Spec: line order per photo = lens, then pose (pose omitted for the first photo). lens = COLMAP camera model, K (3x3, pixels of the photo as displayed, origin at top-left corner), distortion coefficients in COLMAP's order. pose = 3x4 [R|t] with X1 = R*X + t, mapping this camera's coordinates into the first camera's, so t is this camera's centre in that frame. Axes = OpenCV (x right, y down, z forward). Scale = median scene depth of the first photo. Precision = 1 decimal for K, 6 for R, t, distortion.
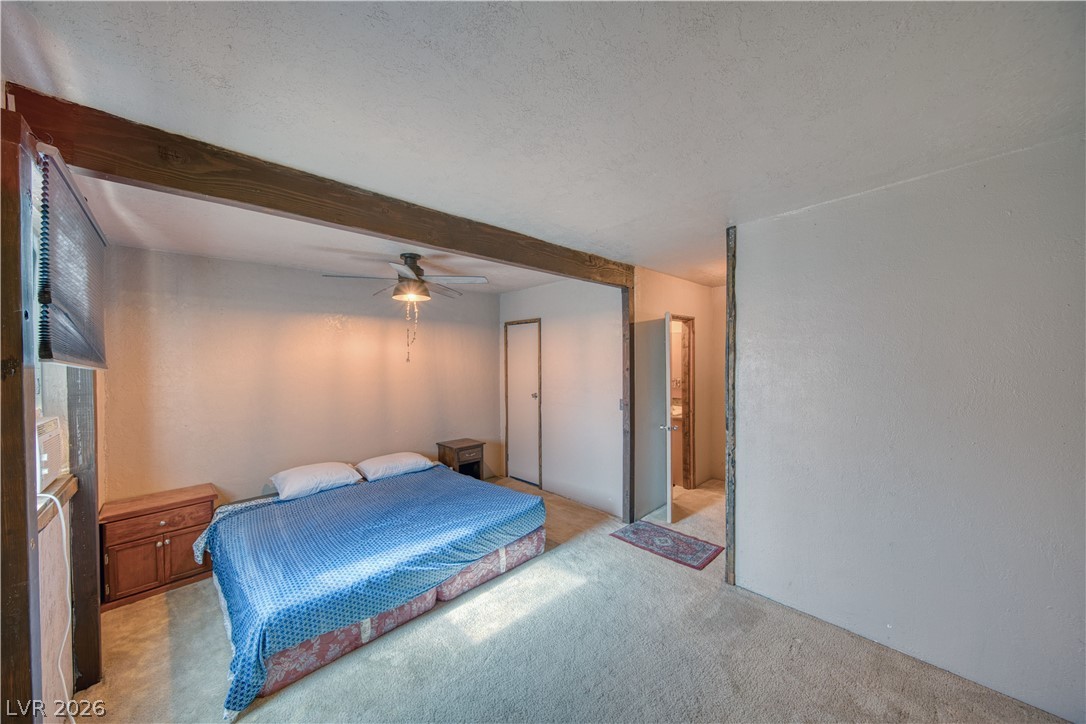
lens RADIAL K [[379.2, 0, 545.6], [0, 379.2, 359.9], [0, 0, 1]] dist [-0.001701, -0.001466]
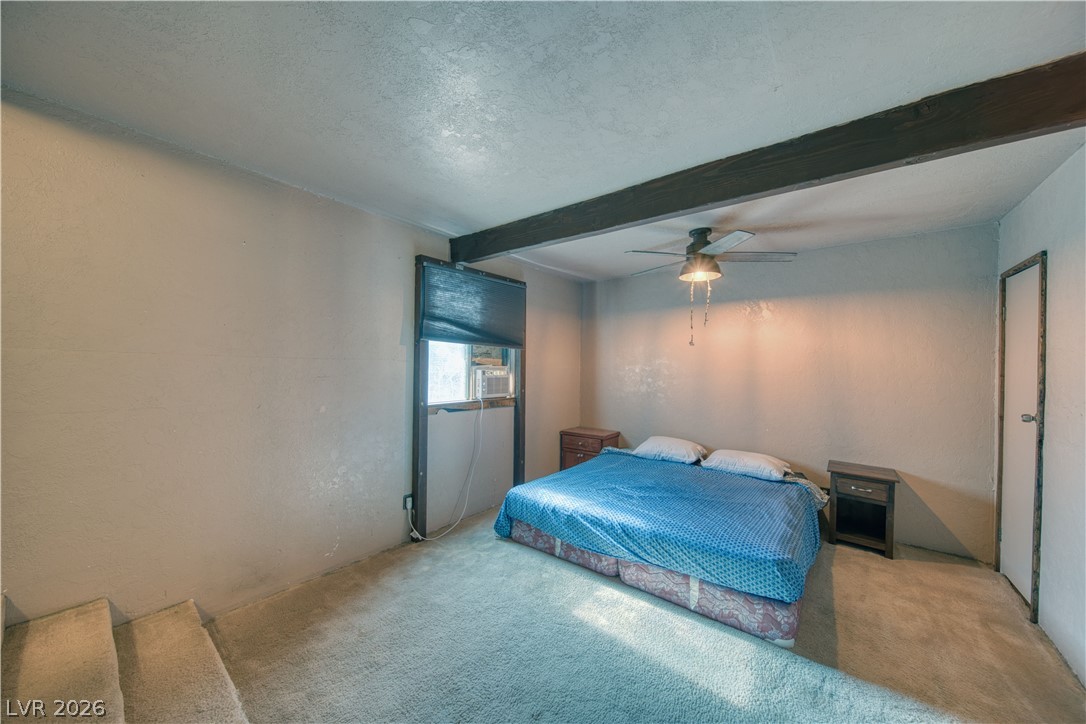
lens RADIAL K [[379.2, 0, 543.2], [0, 379.2, 360.2], [0, 0, 1]] dist [-0.001701, -0.001466]
pose [[0.131951, 0.010949, -0.991196, 0.631353], [-0.015175, 0.999844, 0.009024, 0.046964], [0.991140, 0.013851, 0.132097, 0.602514]]
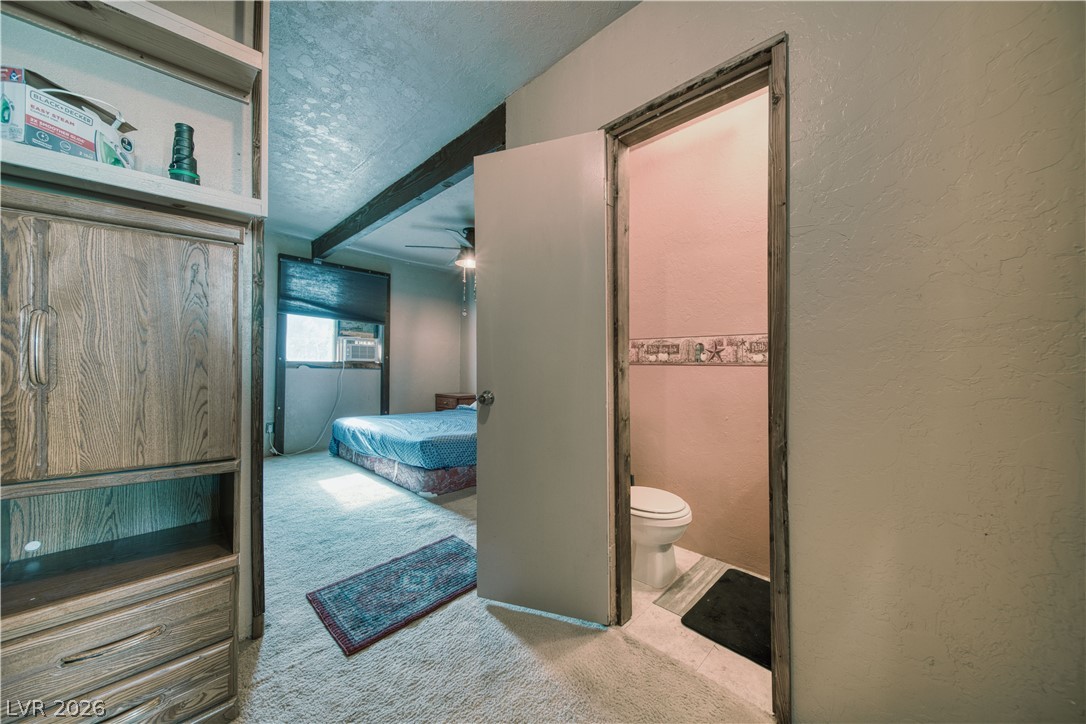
lens RADIAL K [[379.2, 0, 544.0], [0, 379.2, 358.8], [0, 0, 1]] dist [-0.001701, -0.001466]
pose [[0.039008, 0.000998, -0.999238, 1.105069], [-0.014264, 0.999898, 0.000442, 0.177555], [0.999137, 0.014236, 0.039019, 1.451962]]
